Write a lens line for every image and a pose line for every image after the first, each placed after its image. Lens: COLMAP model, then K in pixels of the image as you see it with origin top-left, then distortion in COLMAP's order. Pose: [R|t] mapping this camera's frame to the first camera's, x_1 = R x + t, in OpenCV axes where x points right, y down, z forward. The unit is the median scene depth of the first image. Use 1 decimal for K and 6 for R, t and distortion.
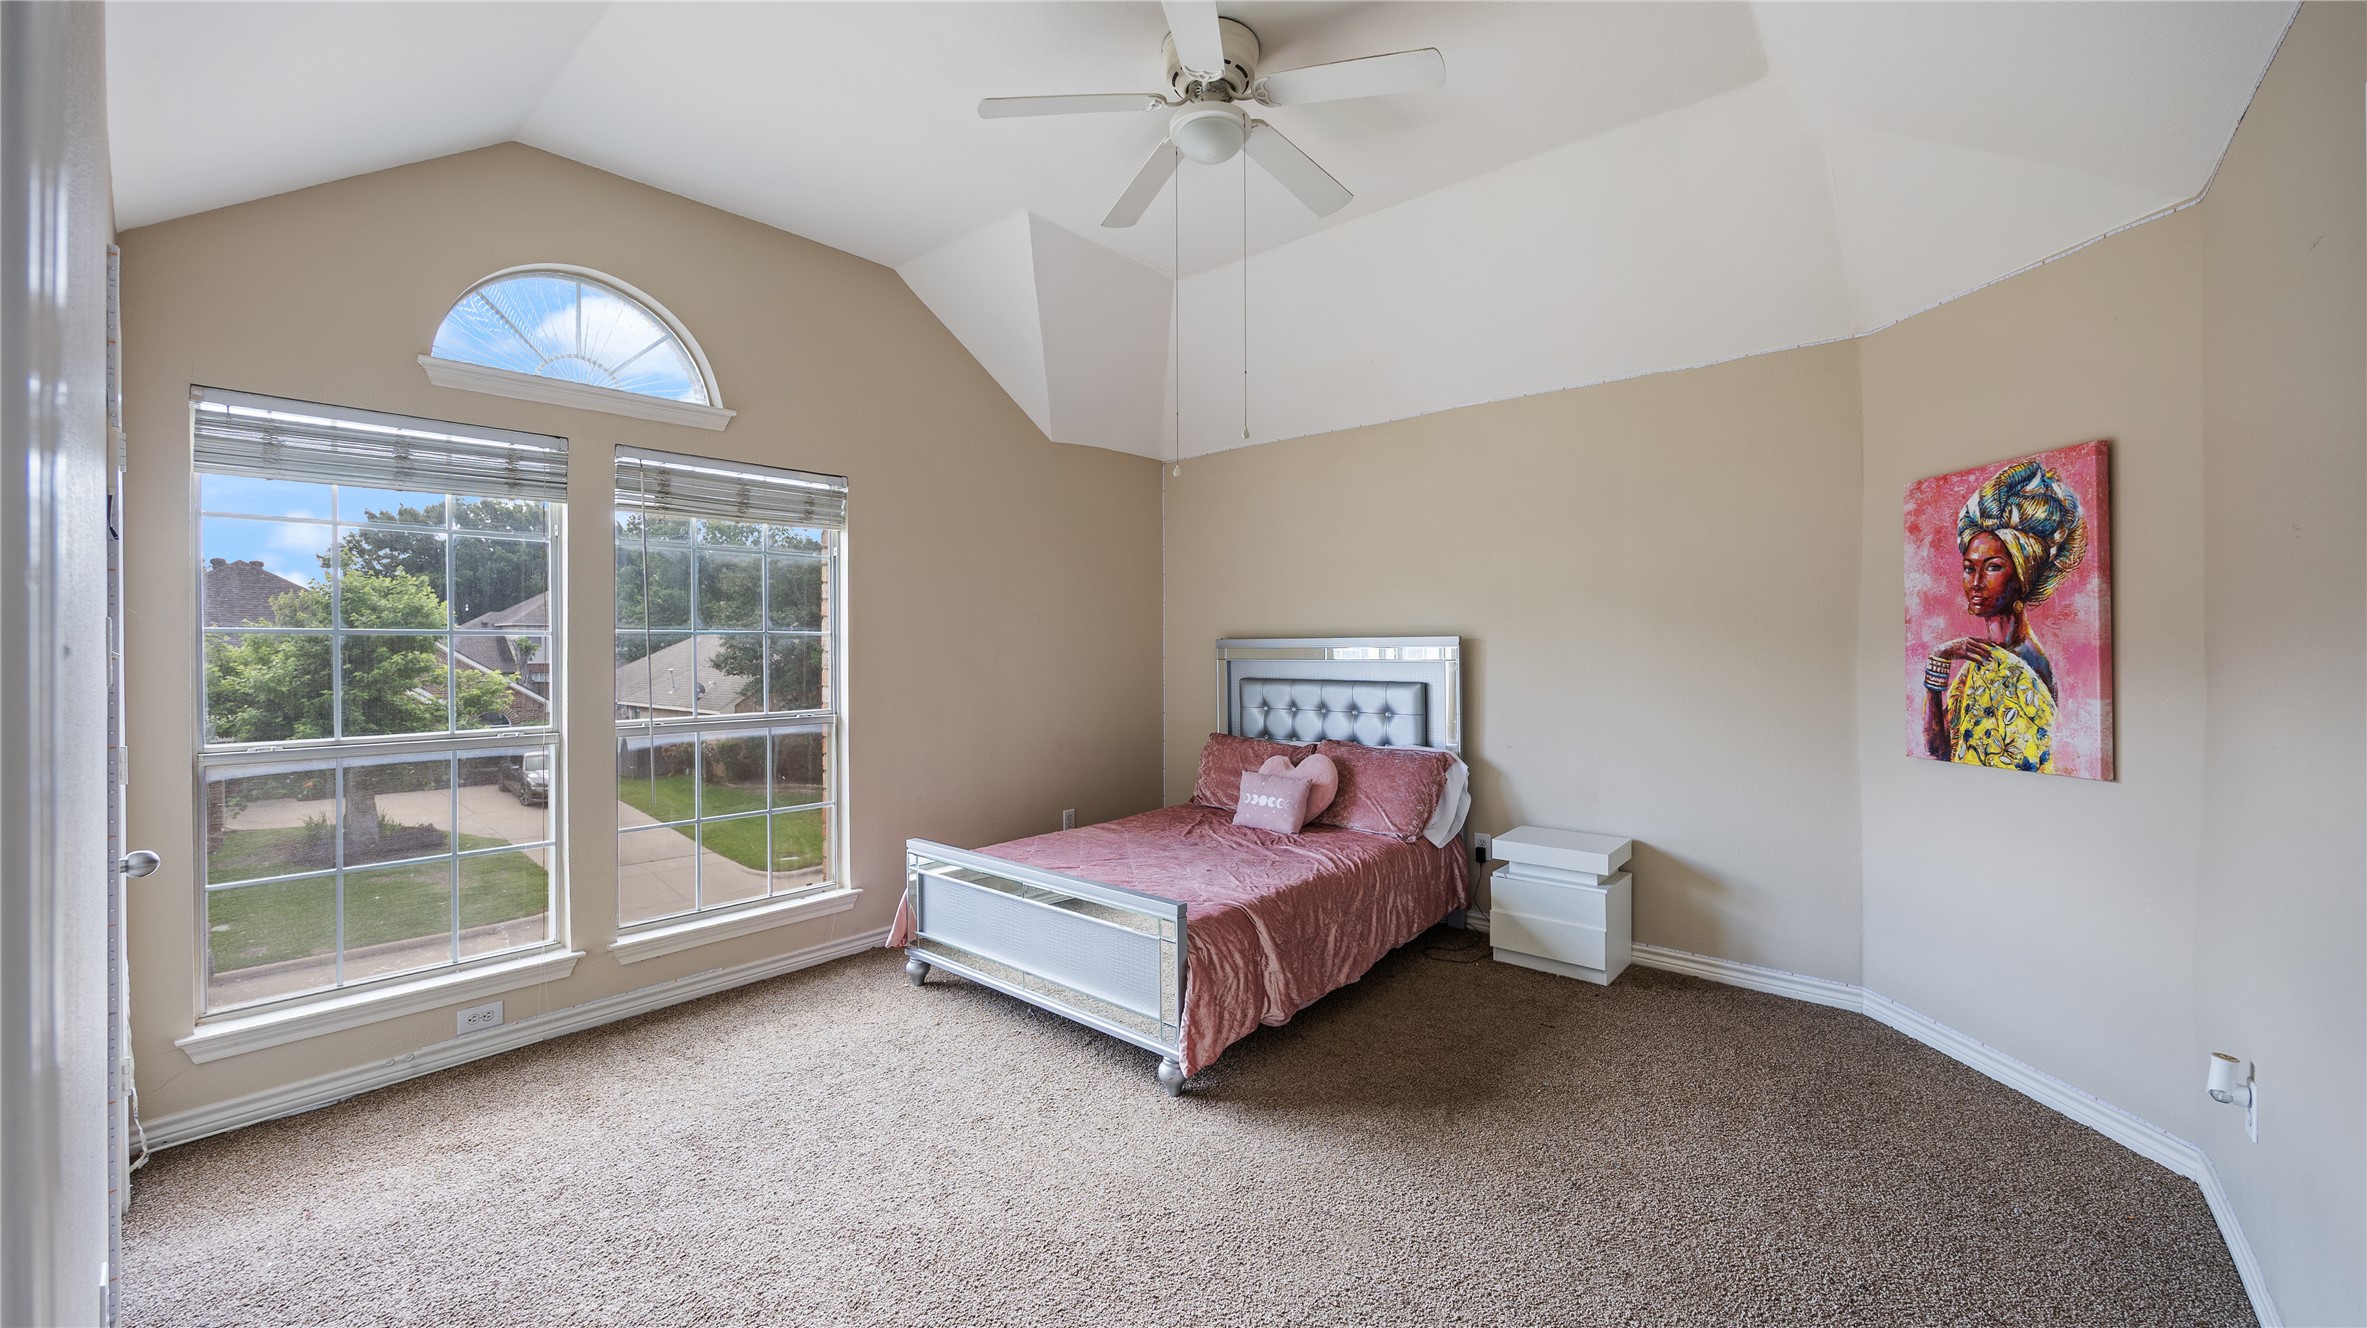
lens RADIAL K [[914.4, 0, 1182.1], [0, 914.4, 652.0], [0, 0, 1]] dist [-0.000075, -0.000005]
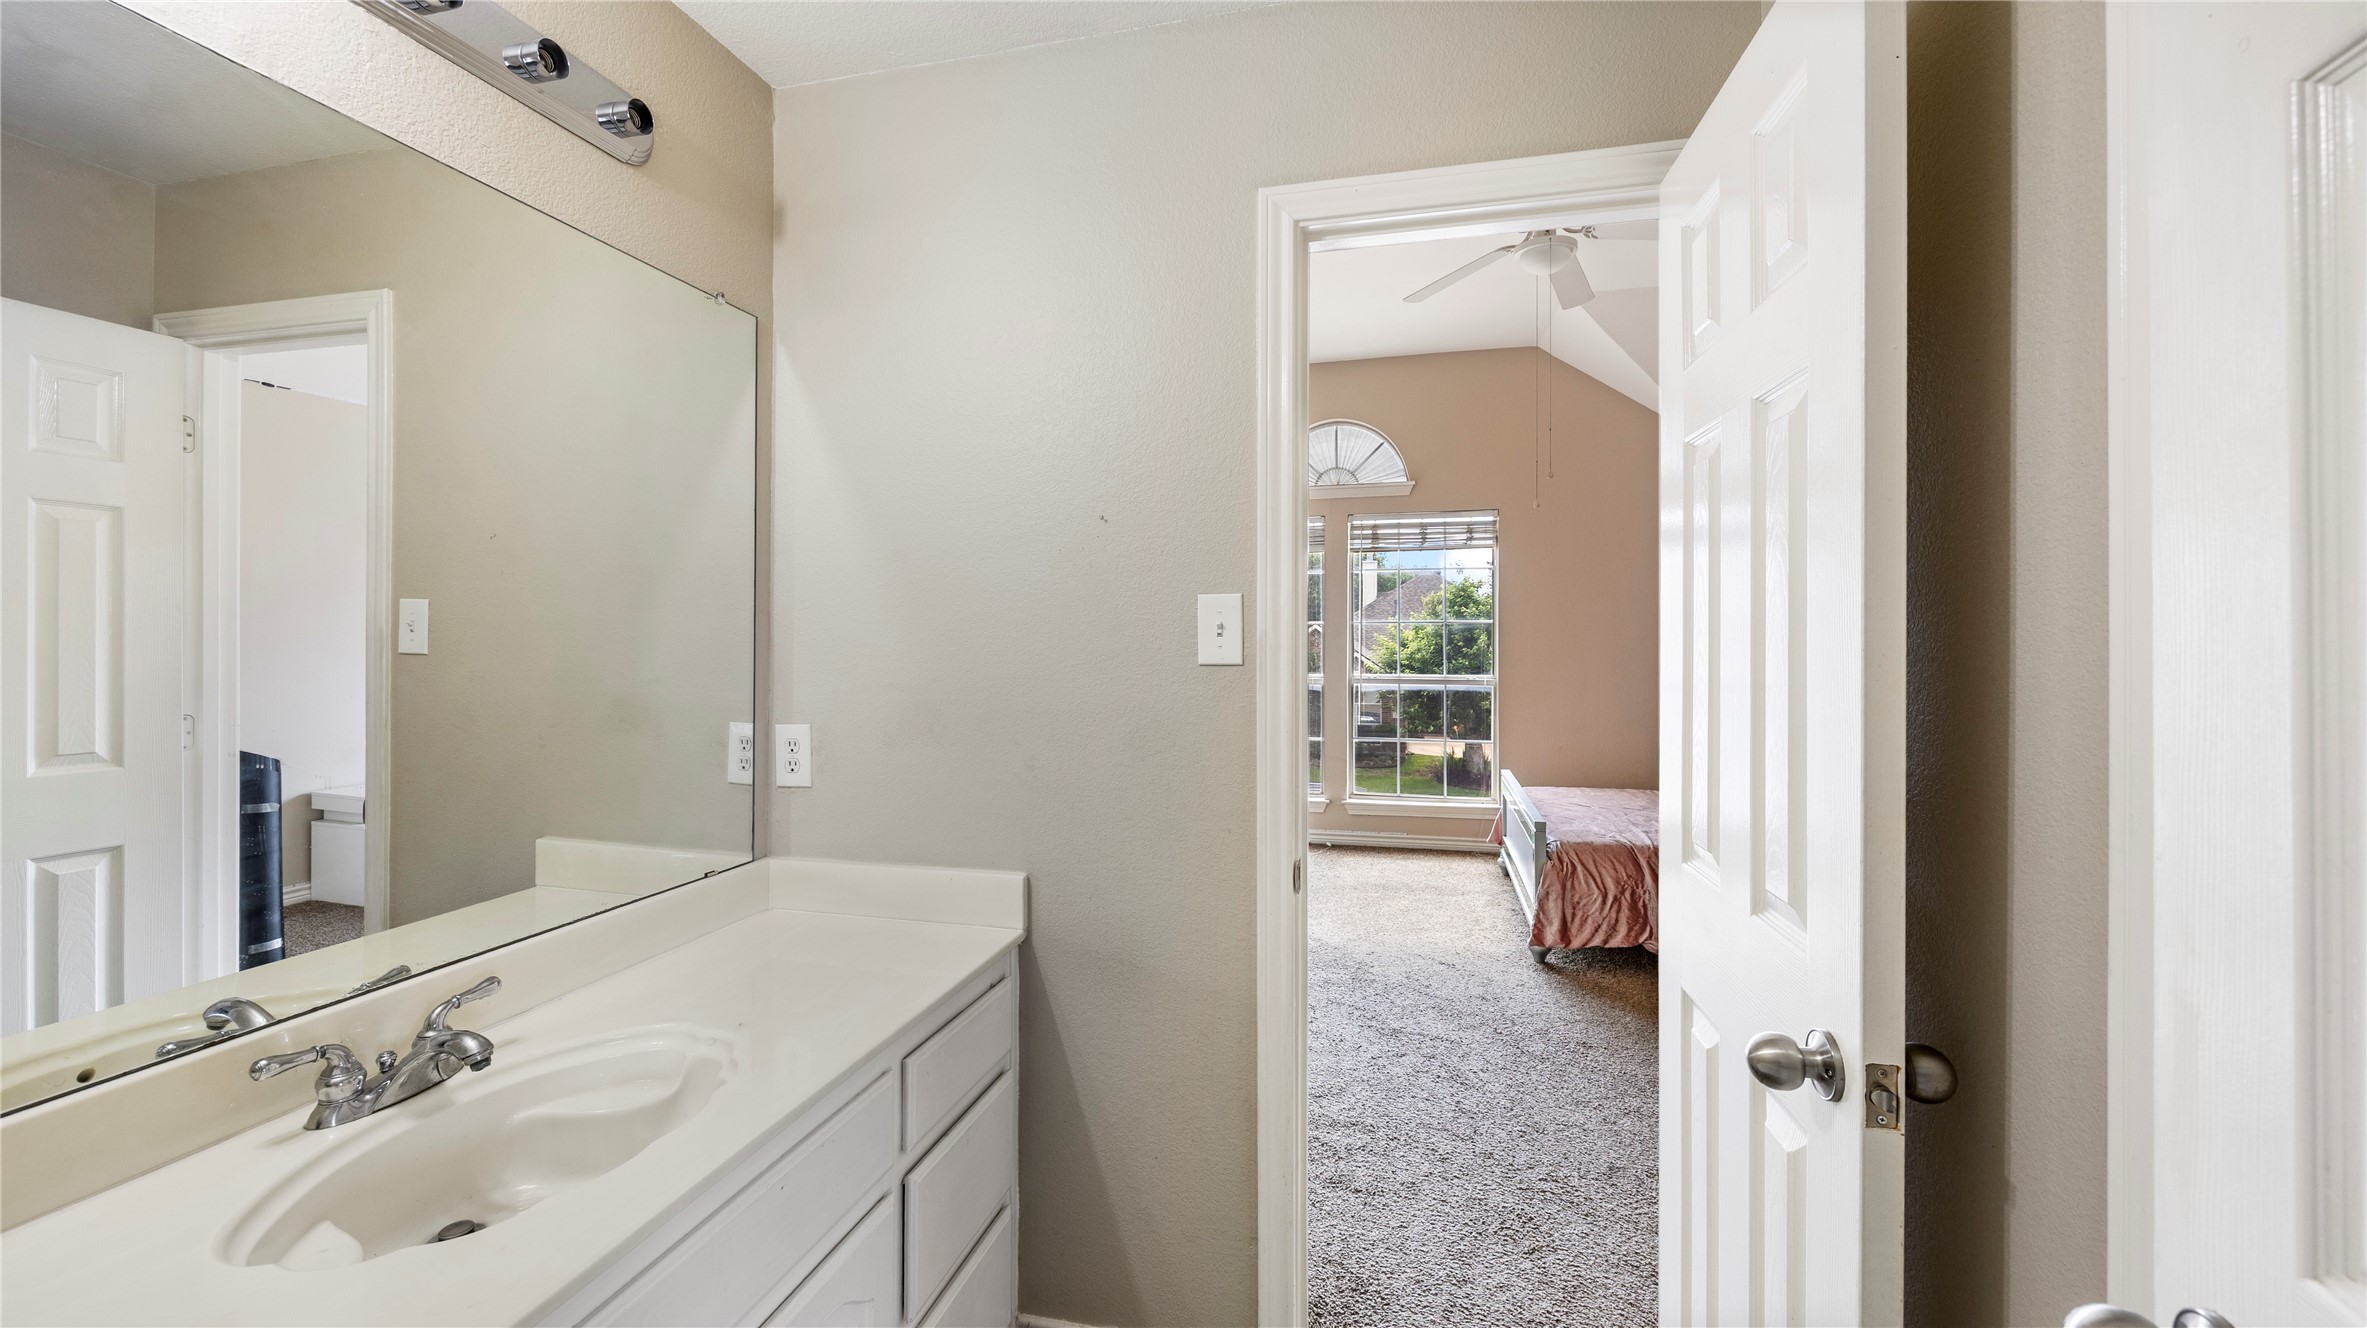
lens RADIAL K [[914.4, 0, 1184.5], [0, 914.4, 640.0], [0, 0, 1]] dist [-0.000075, -0.000005]
pose [[0.458197, 0.014585, -0.888731, 0.876463], [-0.013033, 0.999868, 0.009690, 0.000344], [0.888755, 0.007143, 0.458327, -0.084054]]
